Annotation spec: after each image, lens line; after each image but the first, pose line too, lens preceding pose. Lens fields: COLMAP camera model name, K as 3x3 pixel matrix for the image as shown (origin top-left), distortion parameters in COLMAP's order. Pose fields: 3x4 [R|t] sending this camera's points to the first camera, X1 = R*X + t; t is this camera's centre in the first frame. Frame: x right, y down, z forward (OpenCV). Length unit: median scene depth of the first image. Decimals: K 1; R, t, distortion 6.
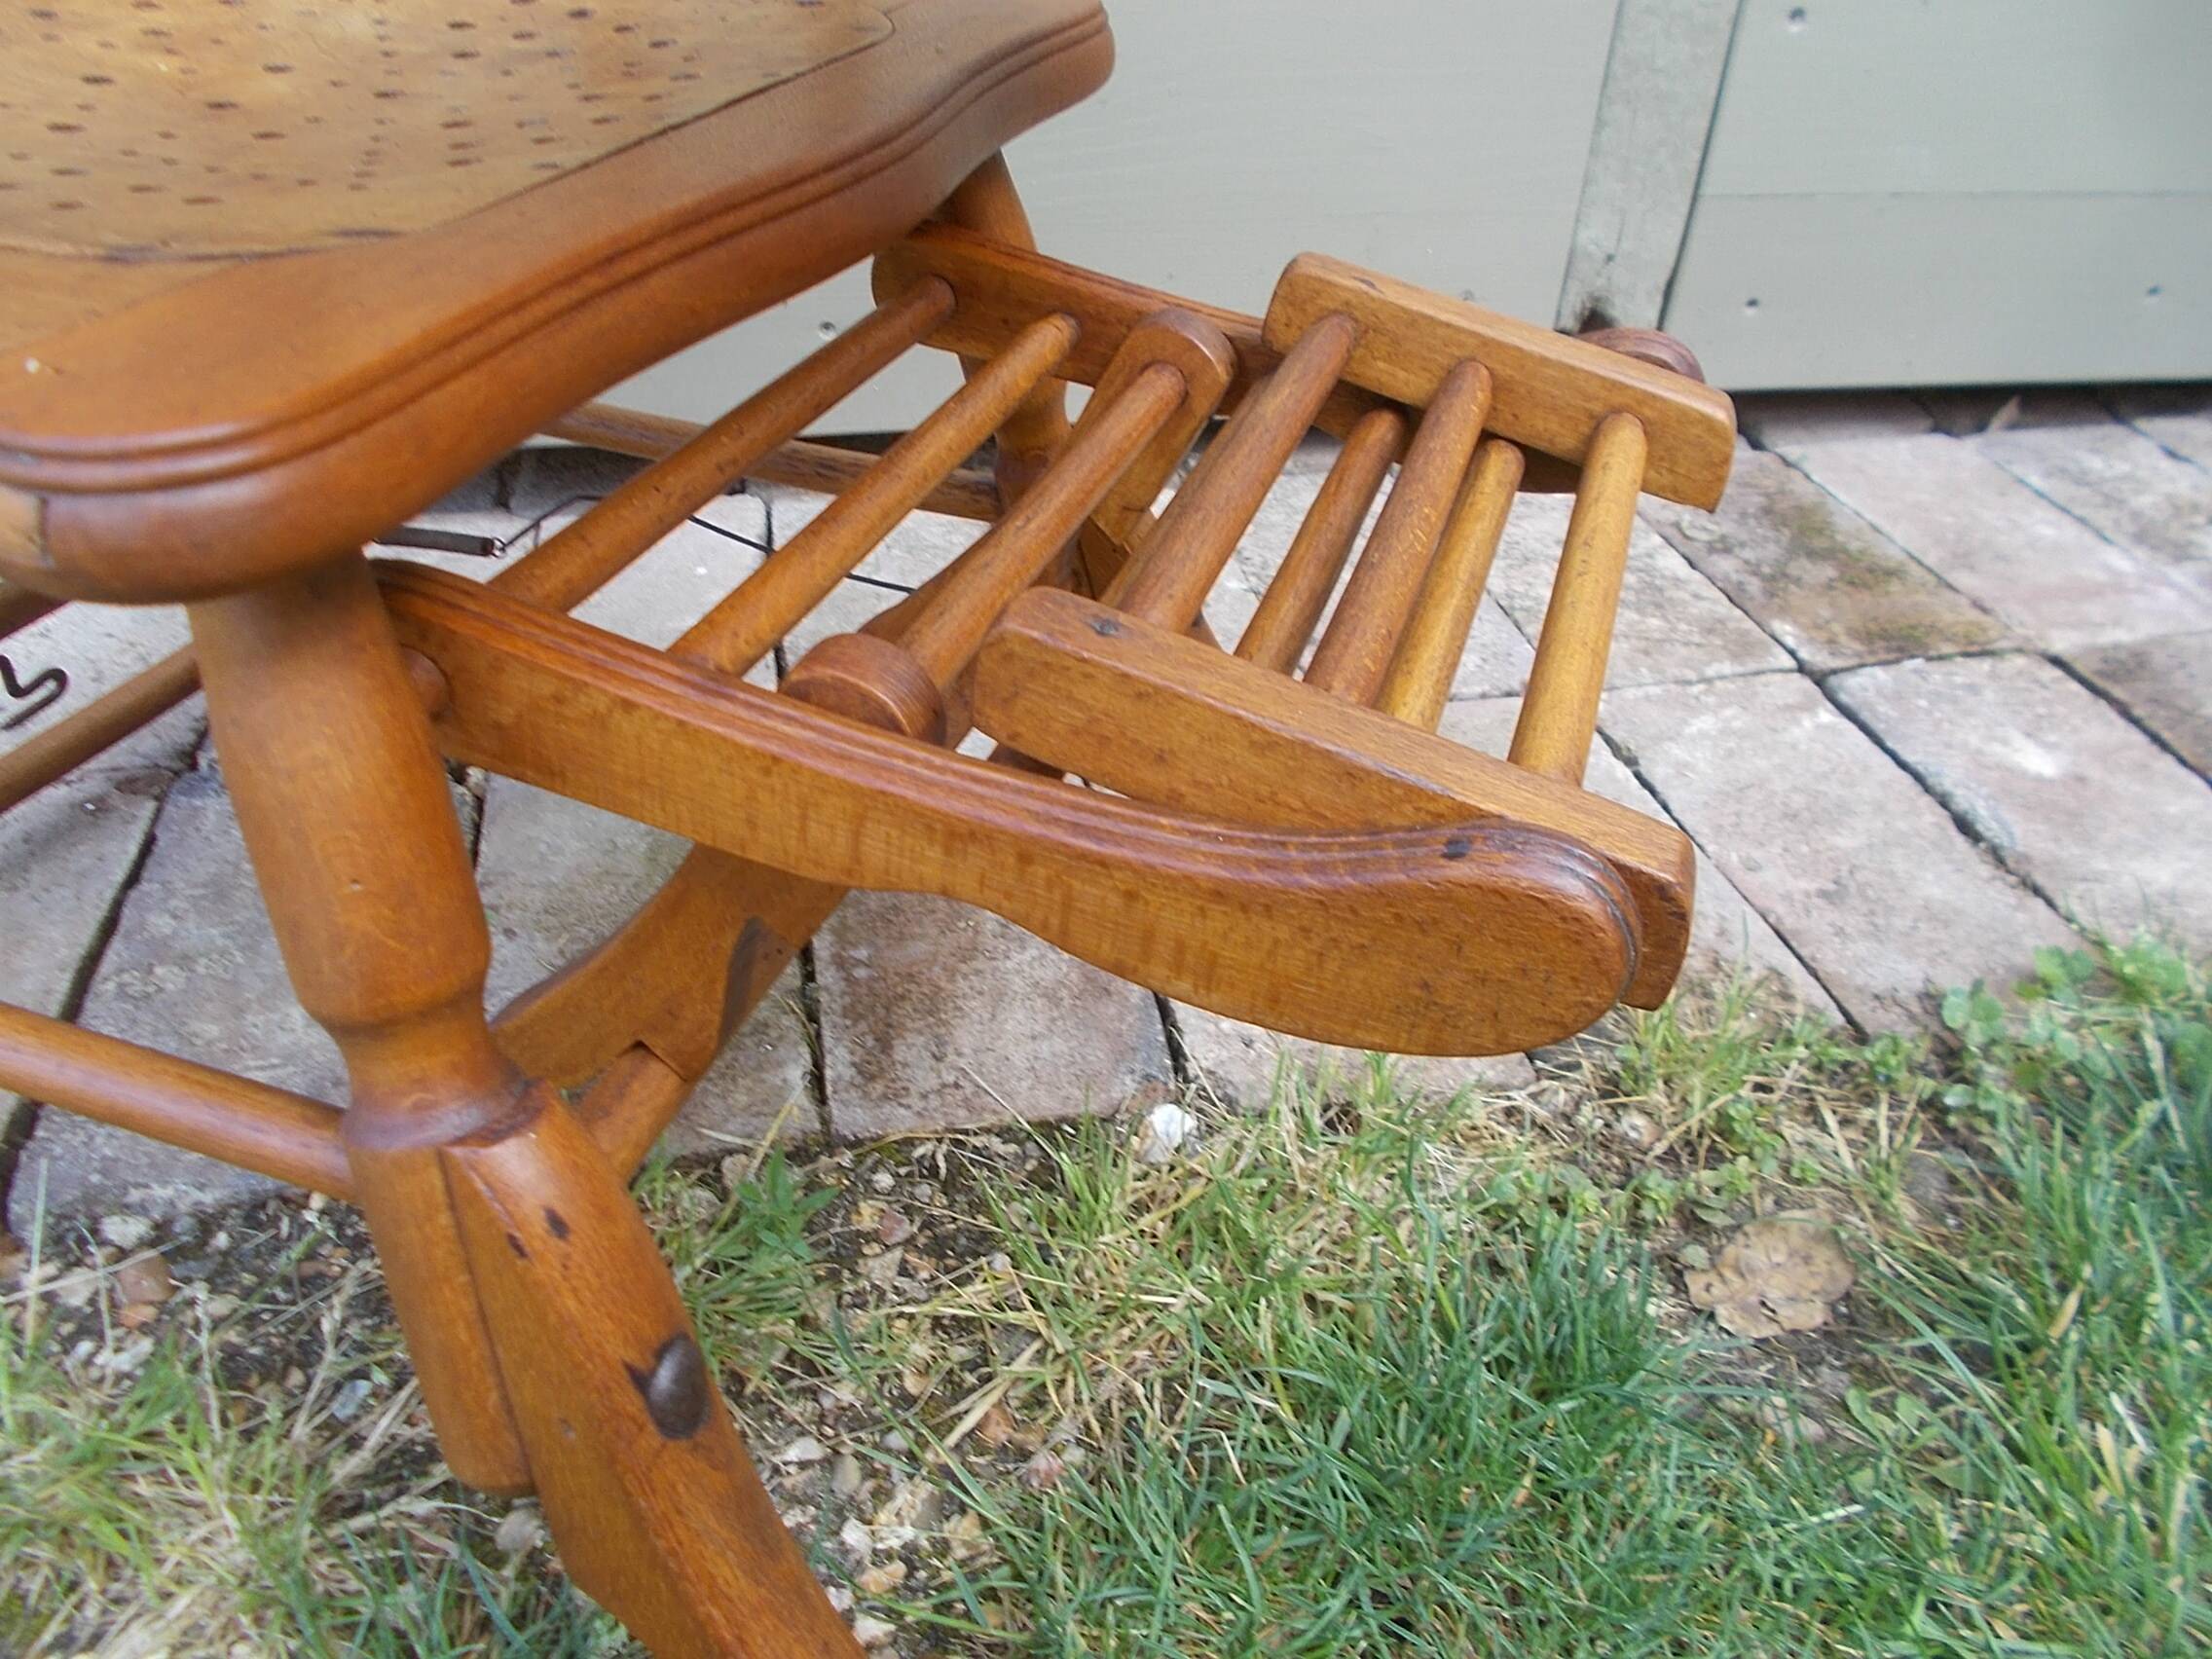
lens RADIAL K [[1669.3, 0, 1098.3], [0, 1669.3, 822.0], [0, 0, 1]] dist [0.008332, -0.014497]
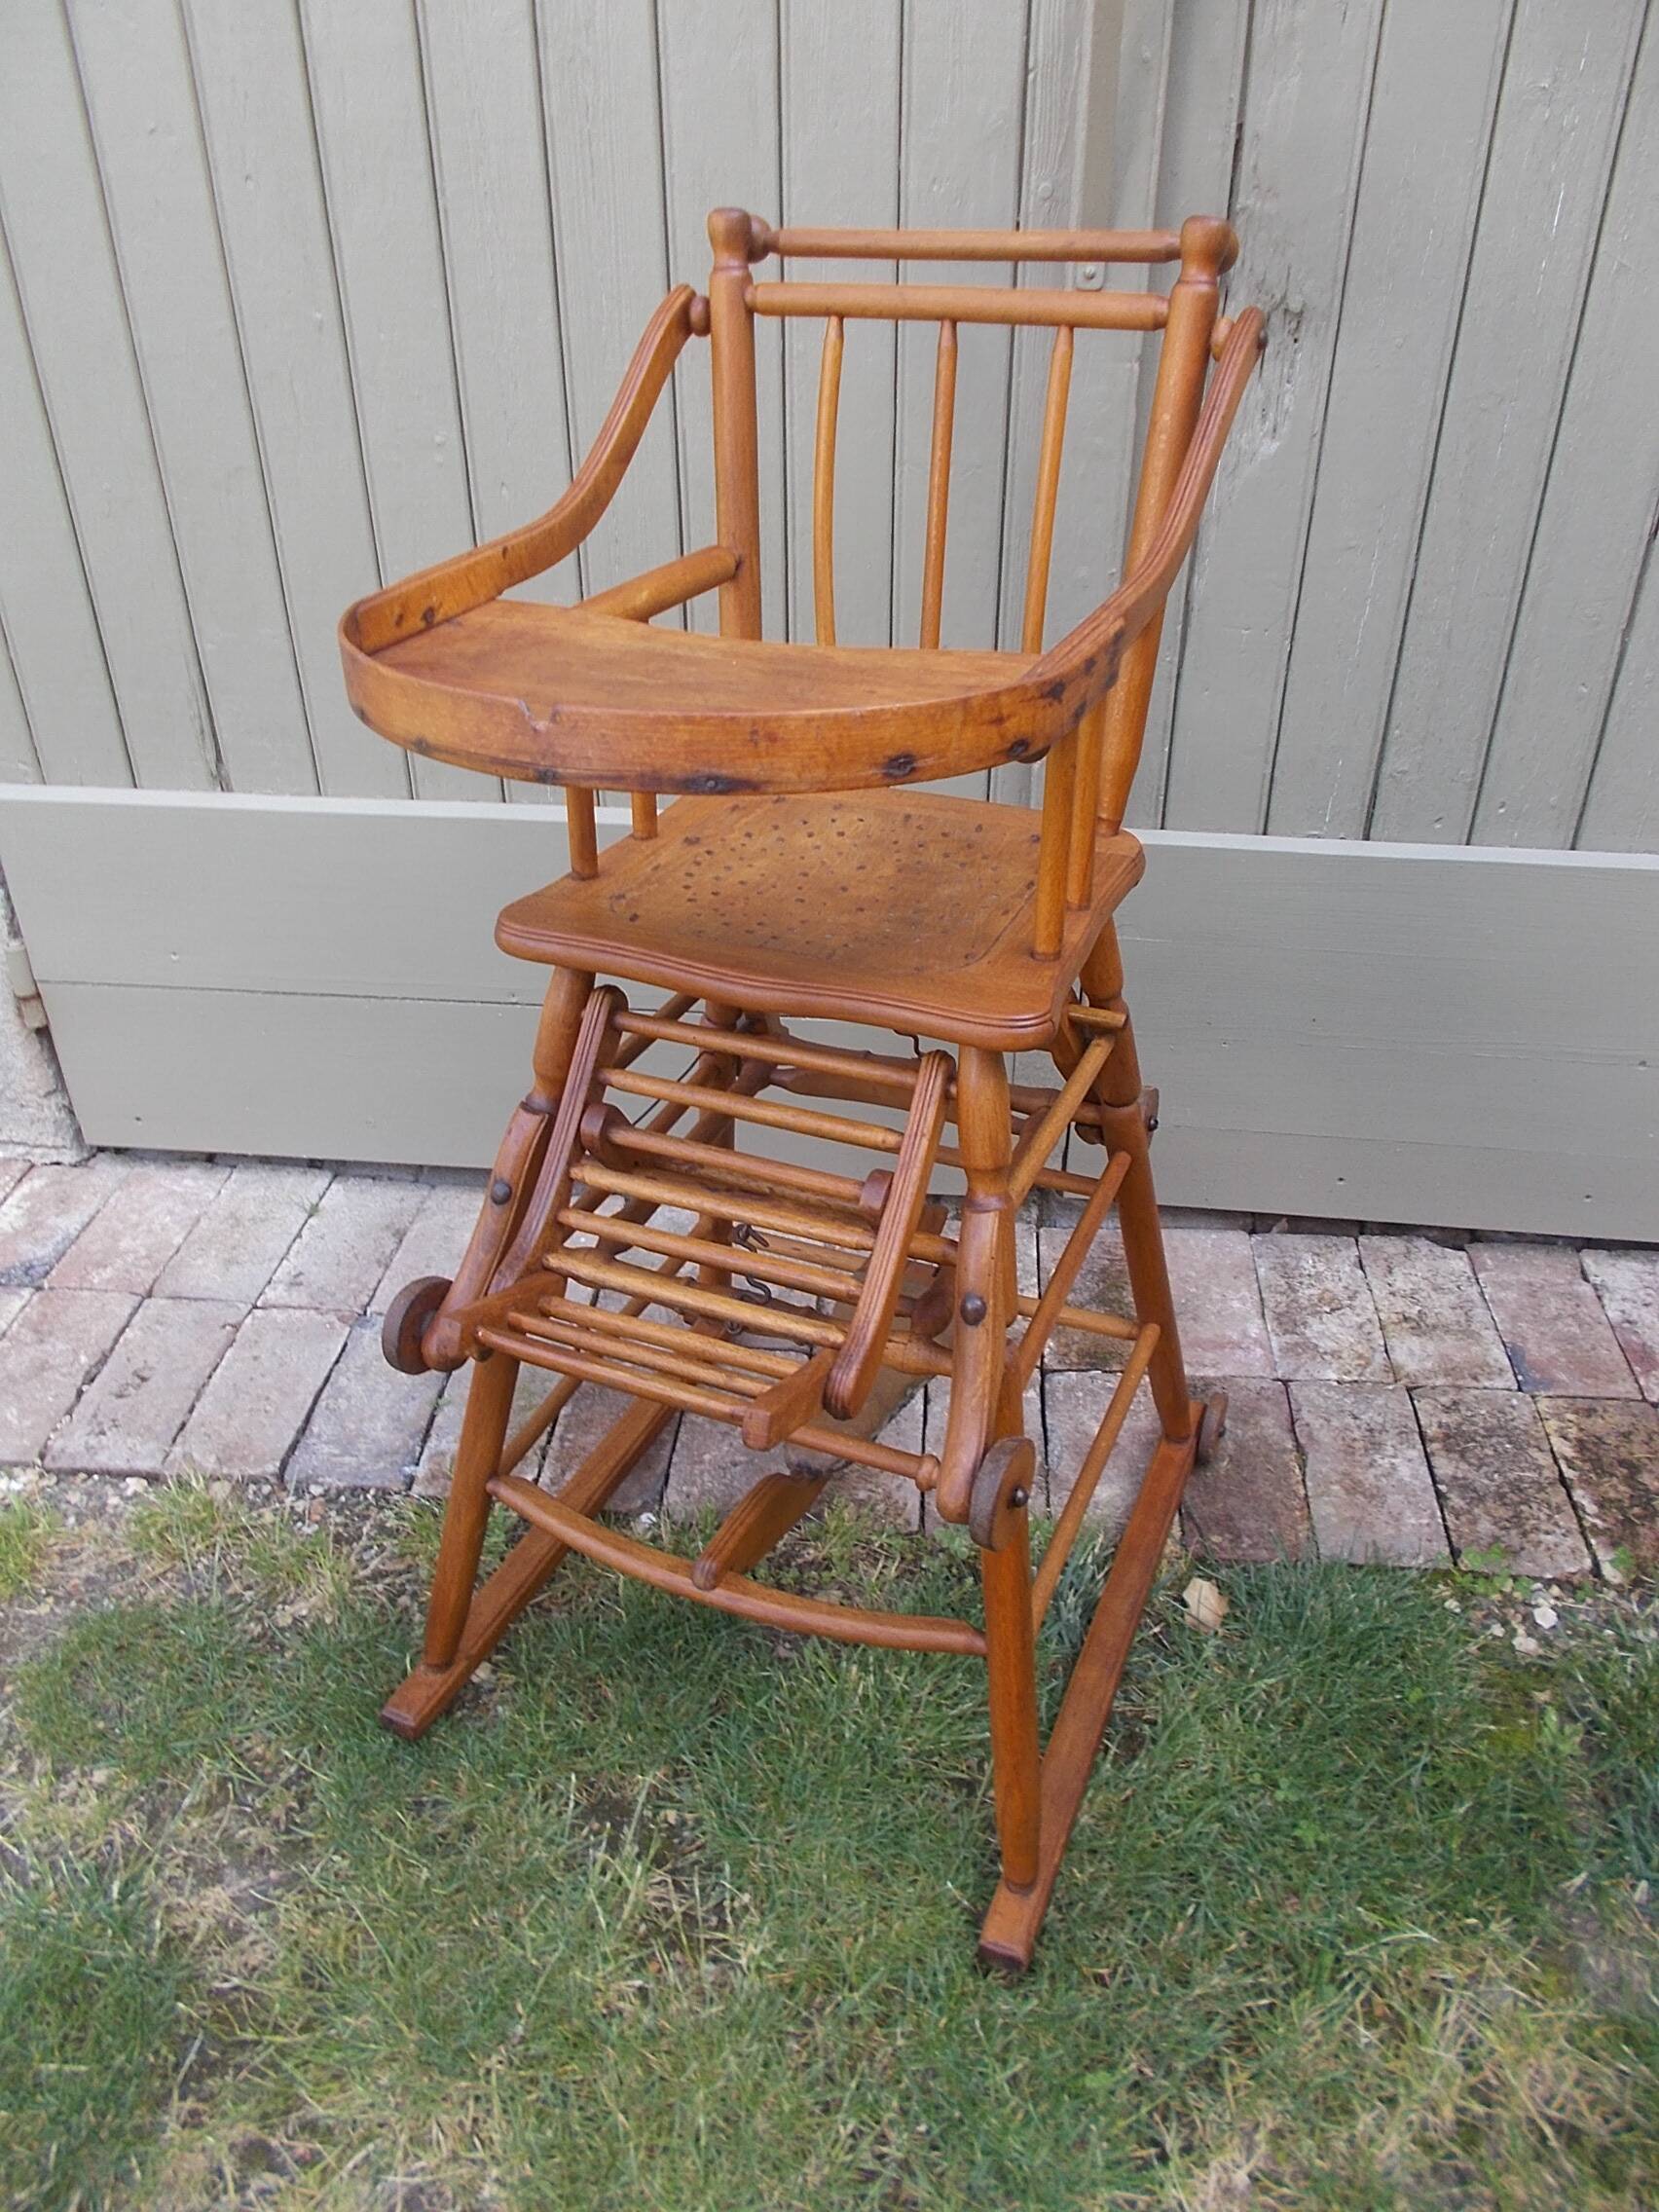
lens RADIAL K [[1668.7, 0, 847.8], [0, 1668.7, 1095.8], [0, 0, 1]] dist [-0.003590, -0.008946]
pose [[0.961416, 0.124275, -0.245427, 0.947042], [-0.137476, 0.989801, -0.037341, -0.457084], [0.238284, 0.069640, 0.968696, -1.657187]]
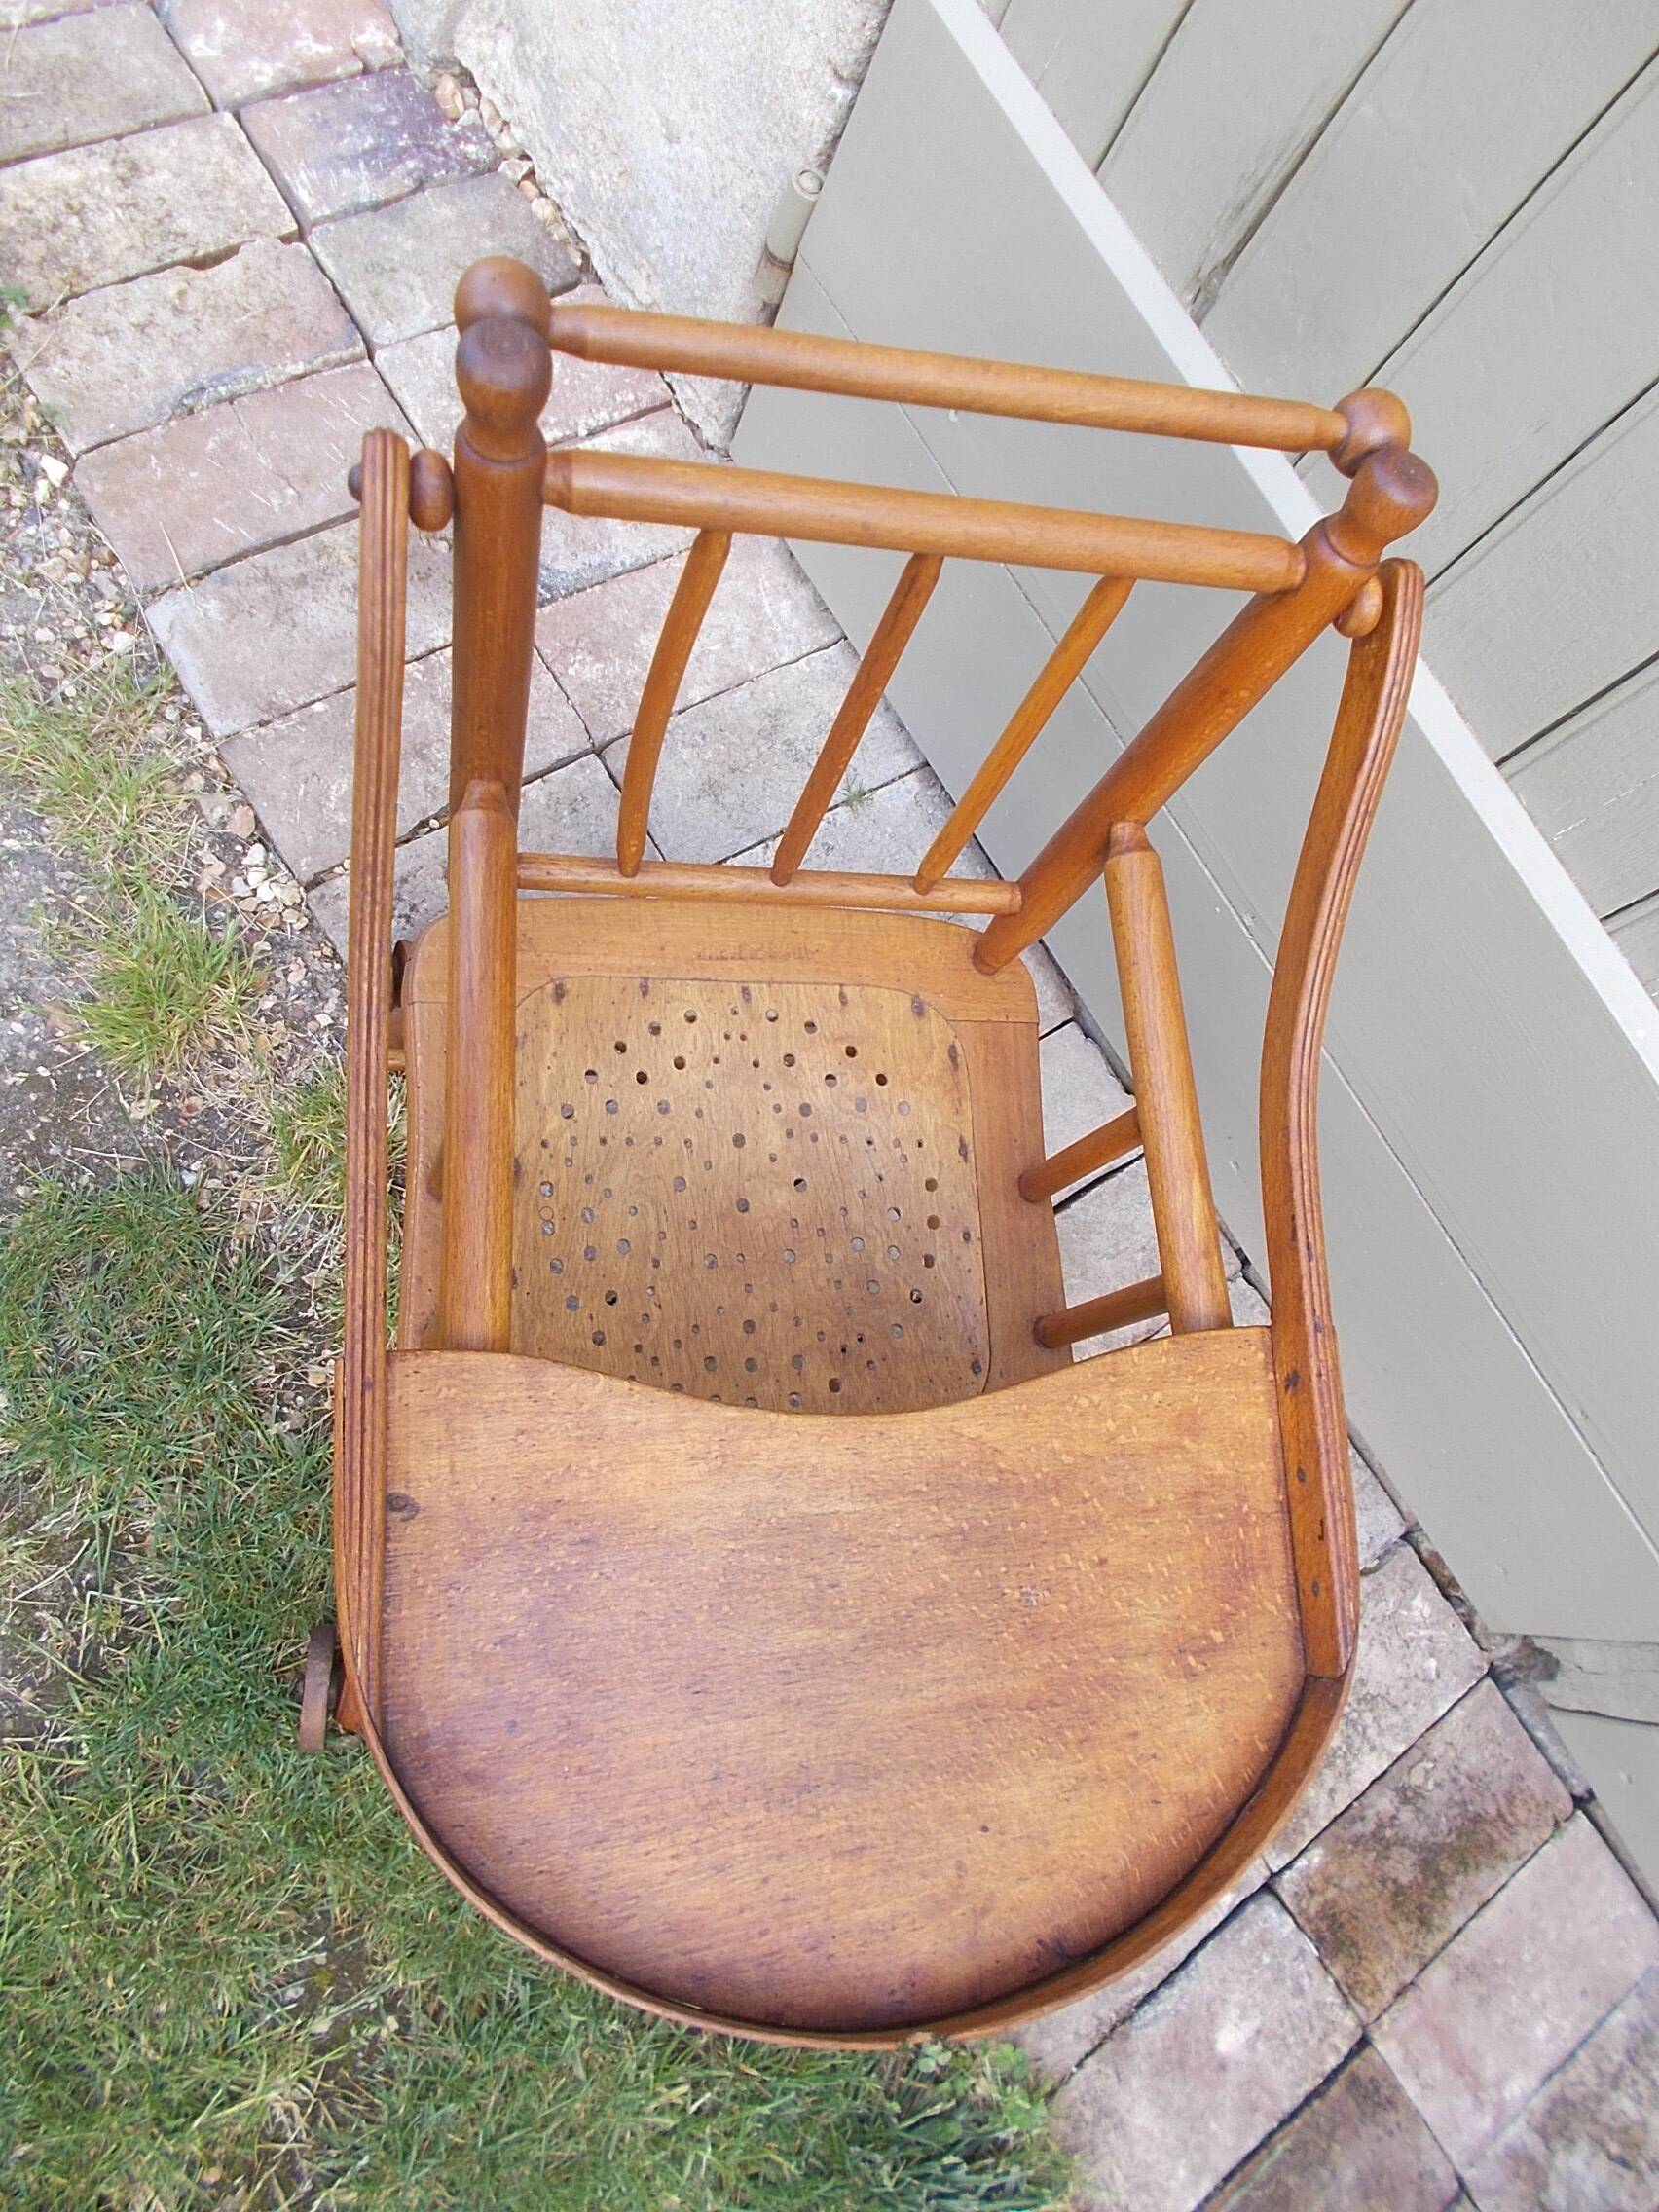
lens RADIAL K [[1665.6, 0, 837.4], [0, 1665.6, 1104.3], [0, 0, 1]] dist [0.010978, -0.017581]
pose [[0.381701, 0.907071, -0.177556, -0.125682], [-0.737713, 0.414713, 0.532722, -1.258059], [0.556852, -0.072355, 0.827454, -0.570438]]
